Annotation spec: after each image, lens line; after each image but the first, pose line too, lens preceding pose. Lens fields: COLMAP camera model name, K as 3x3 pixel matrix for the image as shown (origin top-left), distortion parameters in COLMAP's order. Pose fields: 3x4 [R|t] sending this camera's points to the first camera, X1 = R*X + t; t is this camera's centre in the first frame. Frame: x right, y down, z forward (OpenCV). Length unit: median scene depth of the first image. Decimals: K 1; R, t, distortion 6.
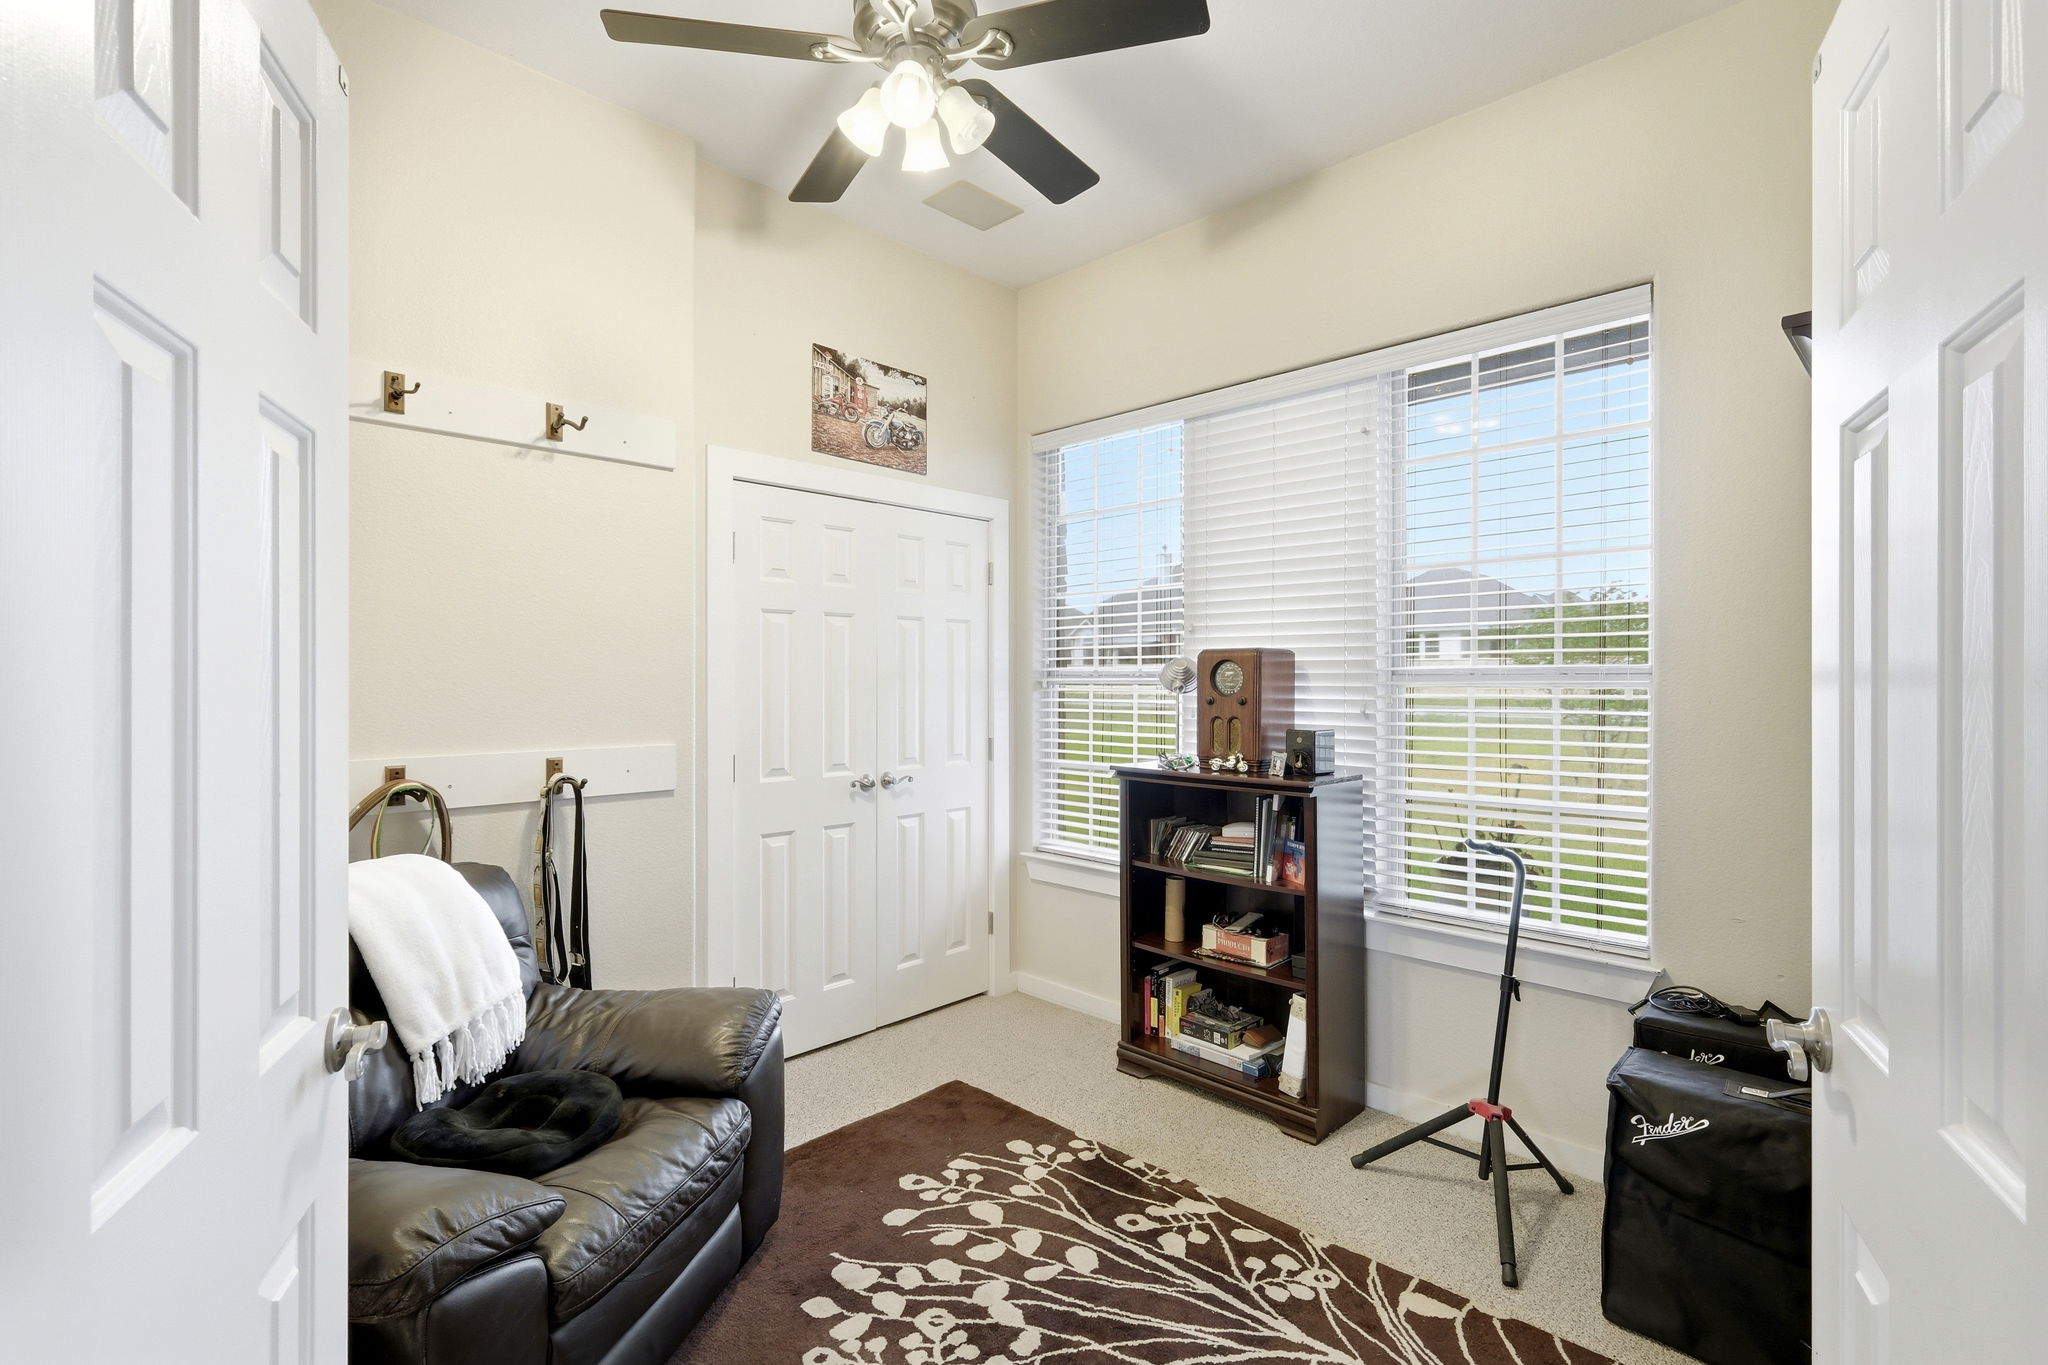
lens RADIAL K [[902.7, 0, 1026.8], [0, 902.7, 683.5], [0, 0, 1]] dist [-0.001450, -0.000149]
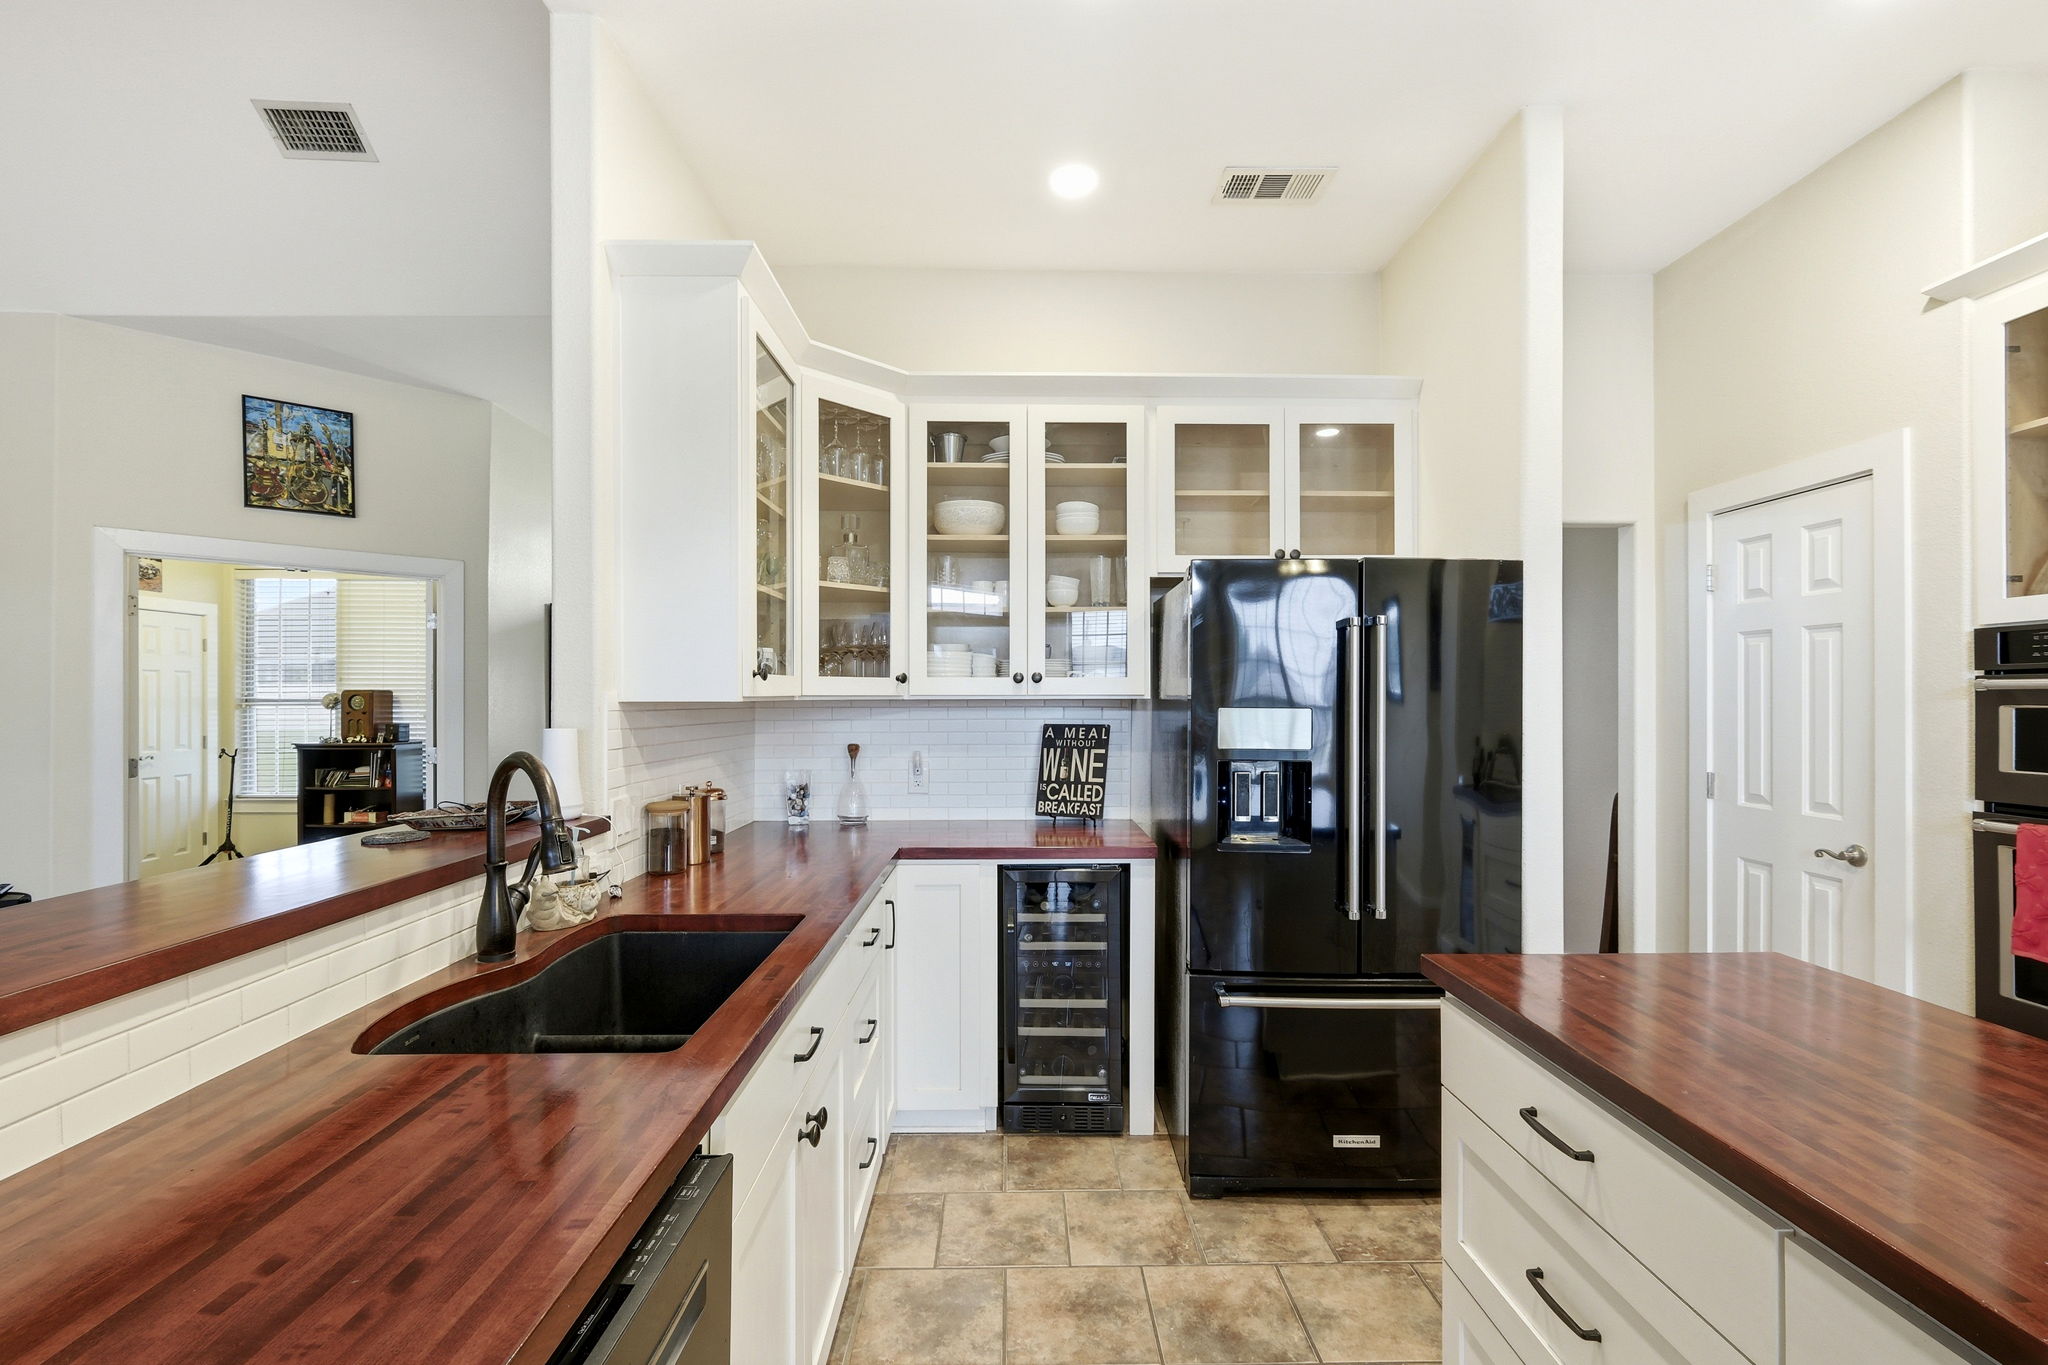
lens RADIAL K [[902.7, 0, 1016.3], [0, 902.7, 696.9], [0, 0, 1]] dist [-0.001450, -0.000149]
pose [[0.709193, -0.001448, 0.705013, -0.200416], [0.006013, 0.999974, -0.003994, -0.000667], [-0.704988, 0.007072, 0.709184, -1.769305]]
